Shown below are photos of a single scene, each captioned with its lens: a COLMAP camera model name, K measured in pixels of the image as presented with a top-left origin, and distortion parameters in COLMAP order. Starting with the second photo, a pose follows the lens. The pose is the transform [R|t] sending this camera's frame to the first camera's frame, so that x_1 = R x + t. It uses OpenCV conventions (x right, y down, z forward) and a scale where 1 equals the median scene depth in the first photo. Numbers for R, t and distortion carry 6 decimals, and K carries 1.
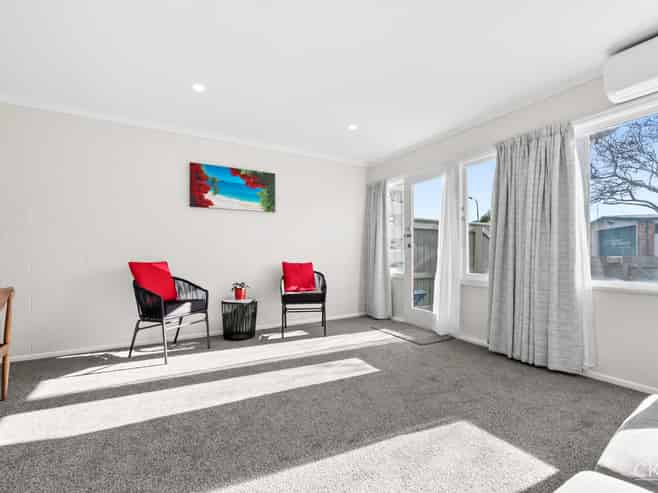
lens RADIAL K [[289.8, 0, 329.8], [0, 289.8, 251.5], [0, 0, 1]] dist [-0.023273, 0.000032]
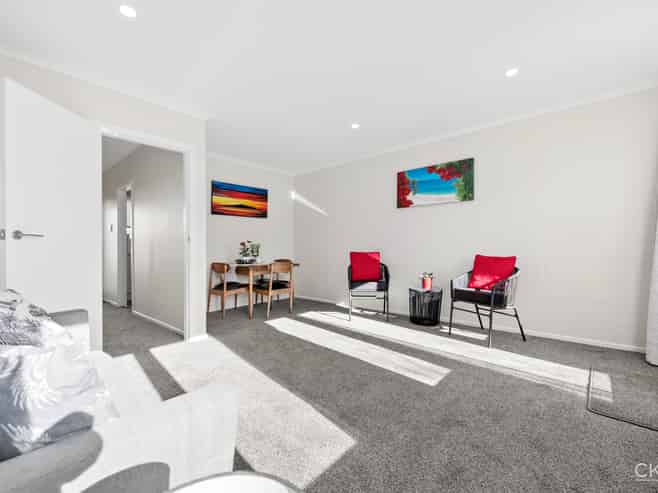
lens RADIAL K [[289.8, 0, 329.8], [0, 289.8, 251.5], [0, 0, 1]] dist [-0.023273, 0.000032]
pose [[0.299669, 0.011532, -0.953974, 0.616151], [0.008433, 0.999856, 0.014736, 0.009998], [0.954006, -0.012461, 0.299528, 0.337582]]
